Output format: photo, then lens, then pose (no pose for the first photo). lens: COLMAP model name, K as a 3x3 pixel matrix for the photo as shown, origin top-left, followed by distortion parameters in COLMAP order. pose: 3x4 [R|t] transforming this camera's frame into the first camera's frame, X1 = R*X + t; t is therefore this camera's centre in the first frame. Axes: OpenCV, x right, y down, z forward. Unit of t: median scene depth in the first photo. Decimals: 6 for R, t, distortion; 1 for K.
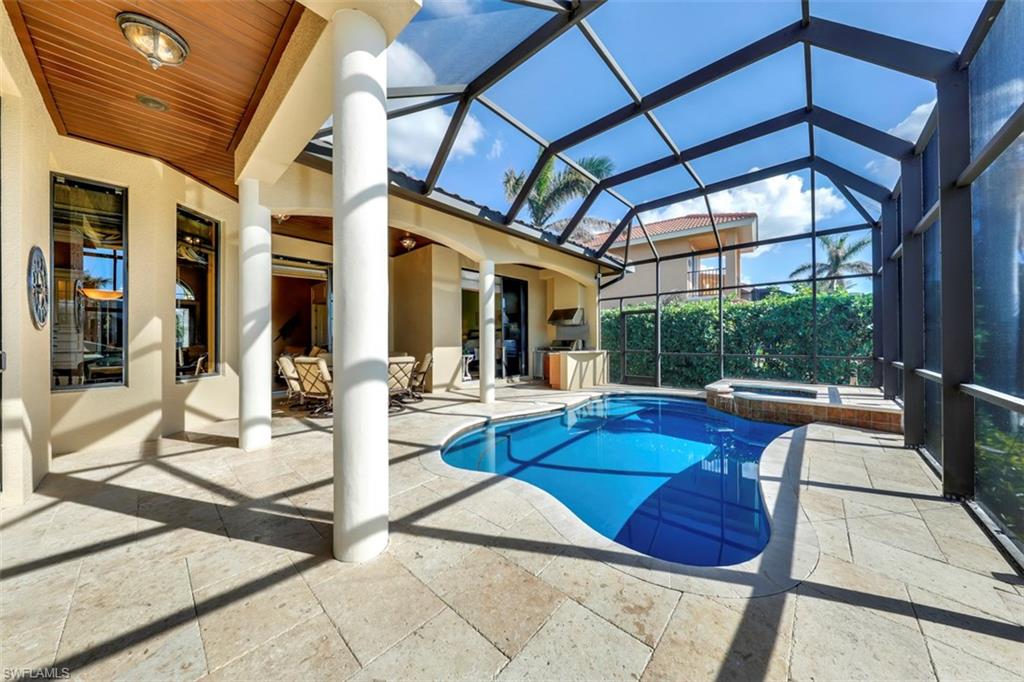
lens RADIAL K [[336.7, 0, 512.5], [0, 336.7, 337.4], [0, 0, 1]] dist [0.001222, 0.000094]
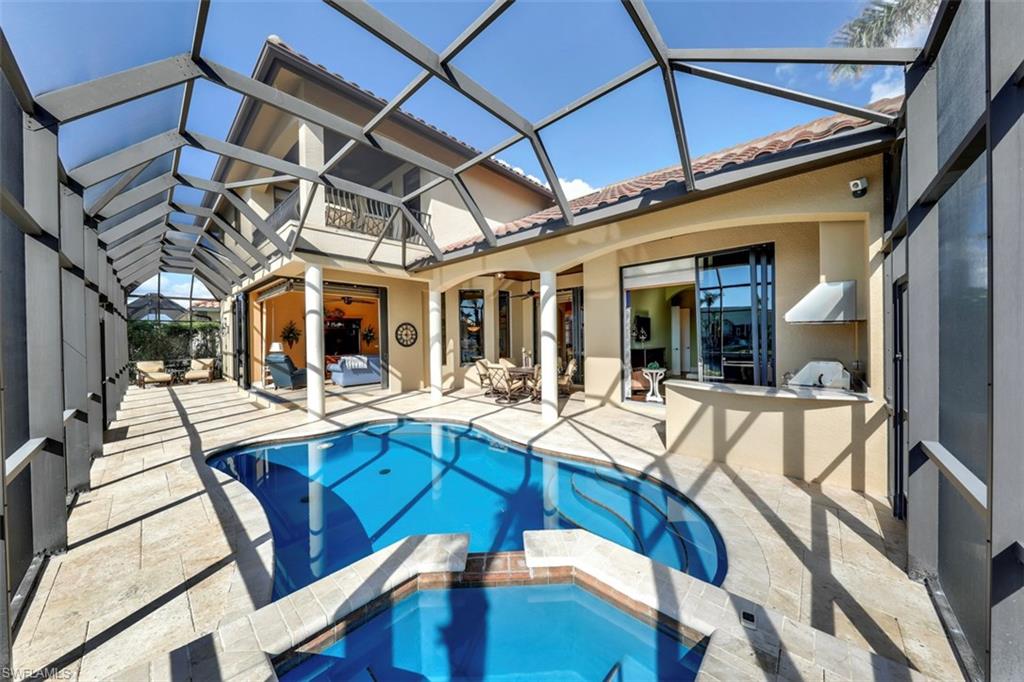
lens RADIAL K [[336.7, 0, 515.3], [0, 336.7, 338.3], [0, 0, 1]] dist [0.001222, 0.000094]
pose [[-0.003479, 0.013029, -0.999909, 0.735995], [0.020849, 0.999699, 0.012954, -0.044206], [0.999777, -0.020802, -0.003749, 0.761561]]
